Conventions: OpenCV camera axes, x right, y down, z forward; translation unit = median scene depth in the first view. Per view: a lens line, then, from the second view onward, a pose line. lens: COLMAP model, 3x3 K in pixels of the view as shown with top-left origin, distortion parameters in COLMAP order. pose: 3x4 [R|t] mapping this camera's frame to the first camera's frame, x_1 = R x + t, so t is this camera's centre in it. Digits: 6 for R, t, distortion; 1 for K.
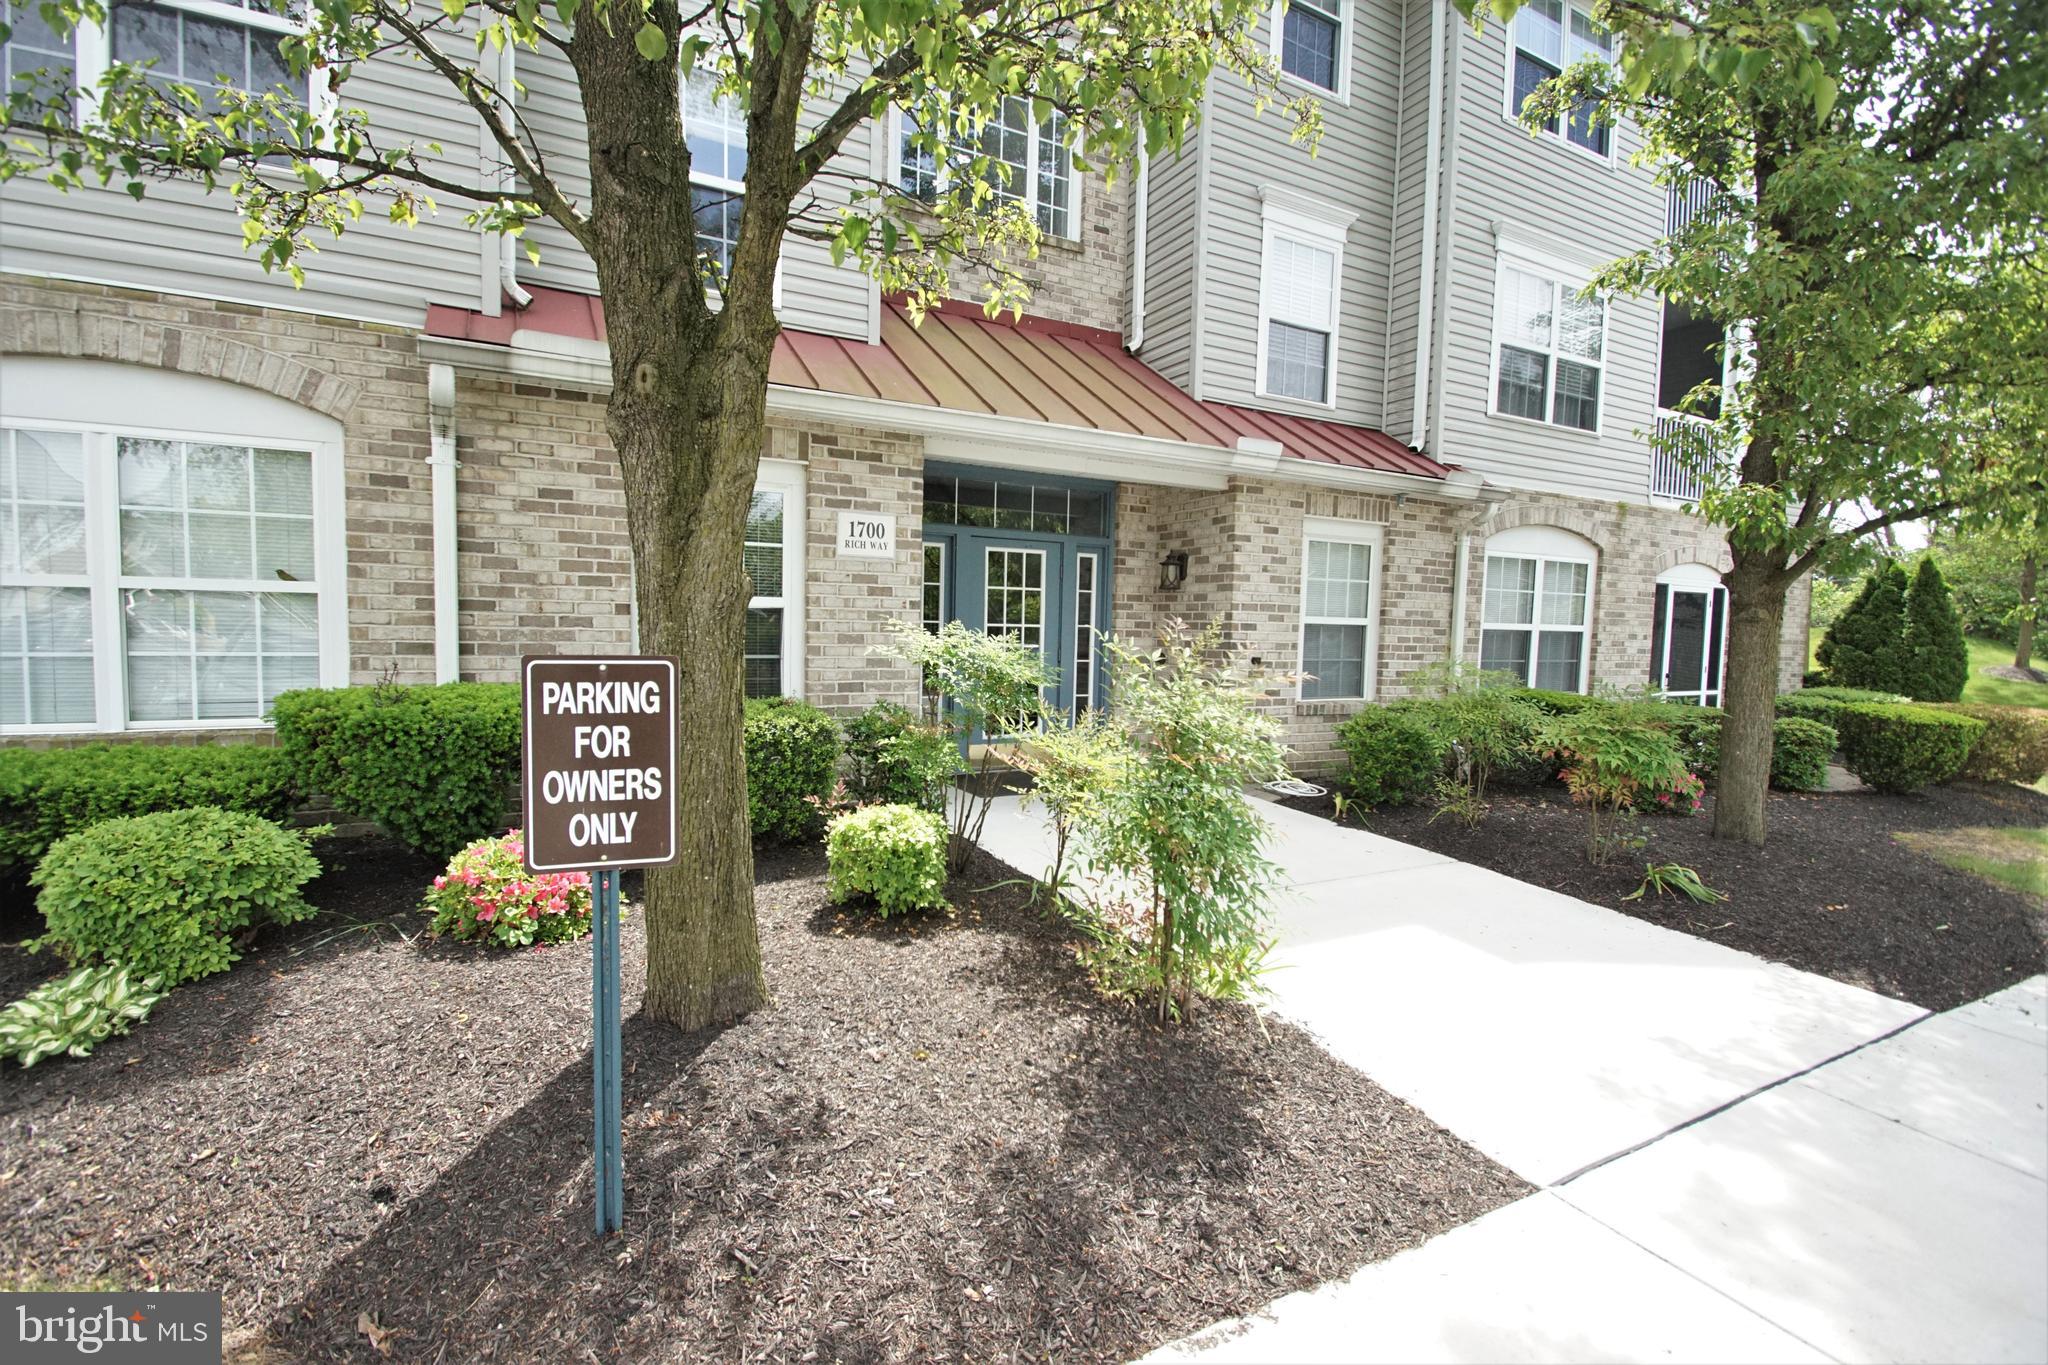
lens RADIAL K [[912.8, 0, 976.8], [0, 912.8, 688.6], [0, 0, 1]] dist [0.004437, -0.010778]
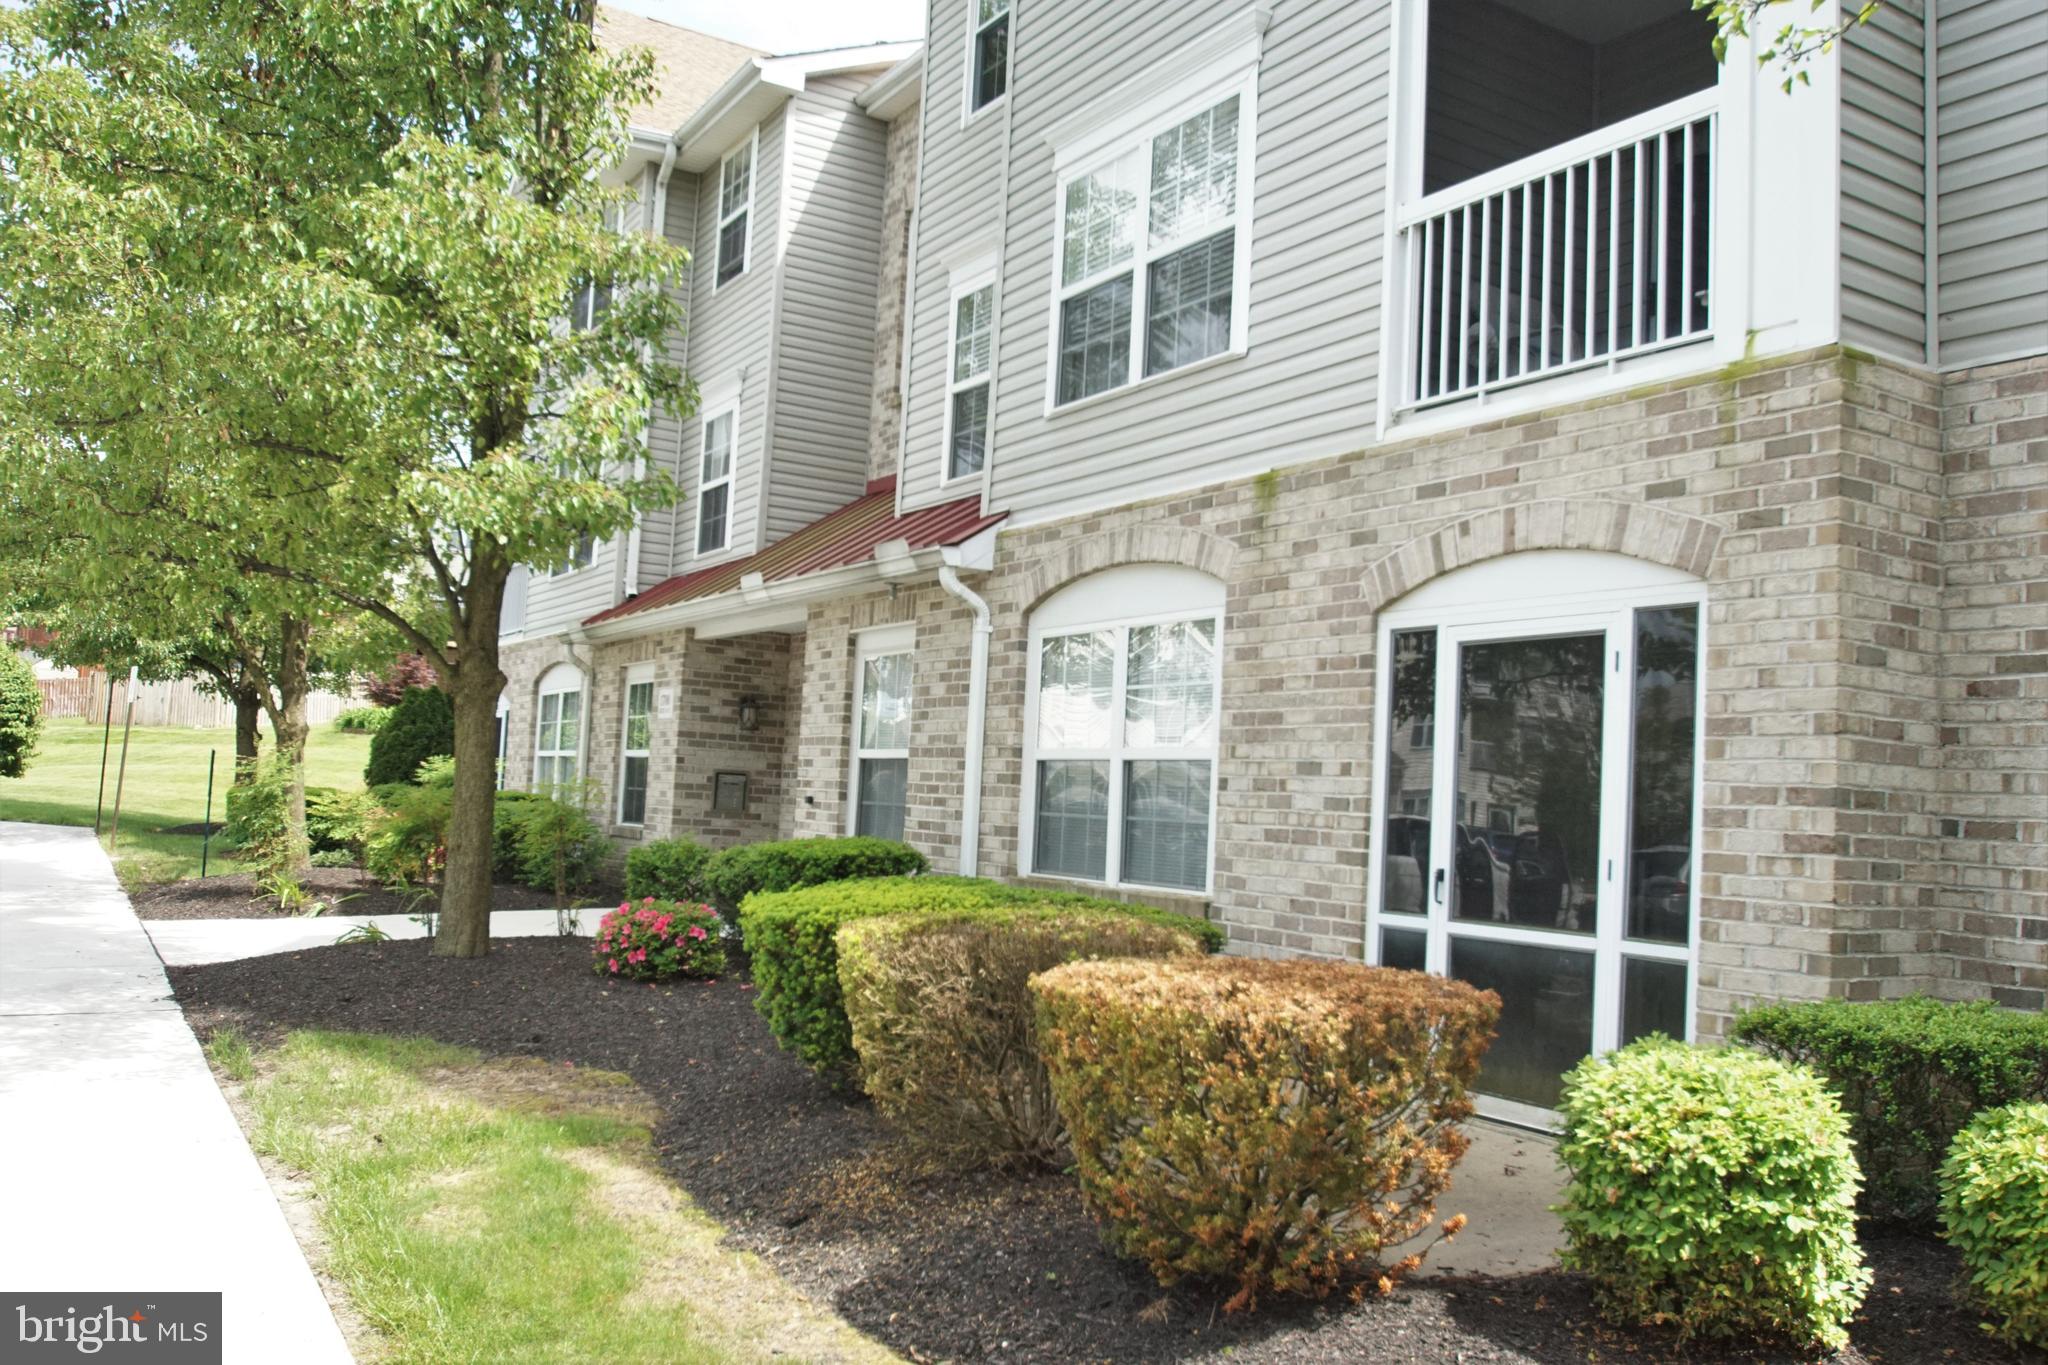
lens RADIAL K [[1637.5, 0, 1024.9], [0, 1637.5, 682.4], [0, 0, 1]] dist [-0.061273, 0.043495]
pose [[0.083881, -0.093461, -0.992083, 2.211972], [-0.118533, 0.987587, -0.103059, -0.005234], [0.989401, 0.126239, 0.071762, 1.242157]]
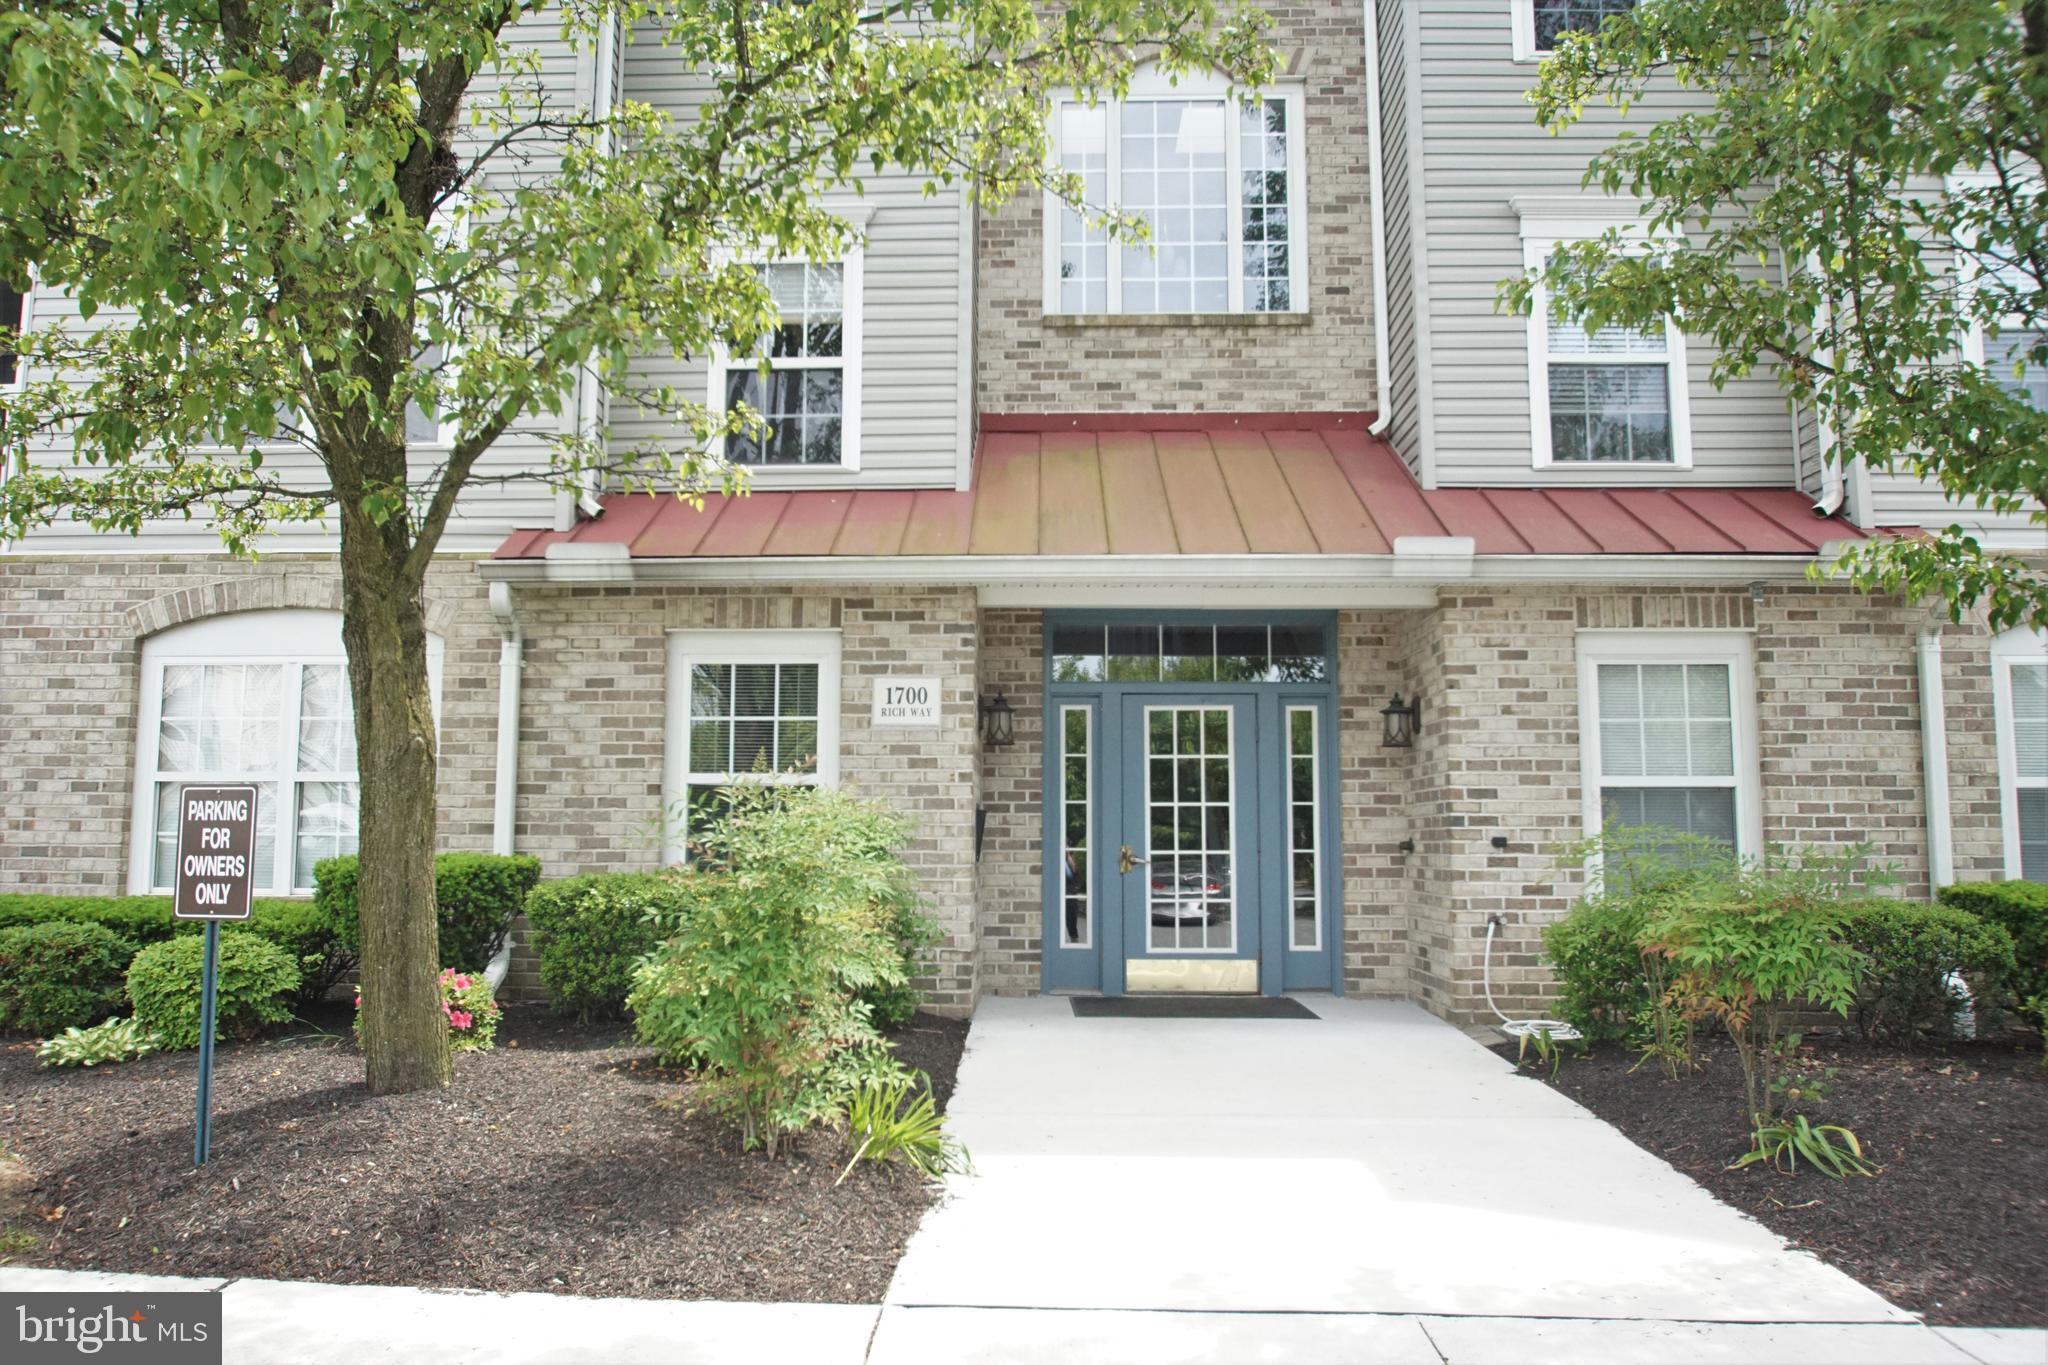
lens RADIAL K [[1434.8, 0, 1022.3], [0, 1434.8, 698.0], [0, 0, 1]] dist [-0.047128, 0.005212]
pose [[0.867003, -0.069585, -0.493420, 0.612752], [-0.019975, 0.984552, -0.173947, 0.065271], [0.497902, 0.160669, 0.852220, -0.132759]]
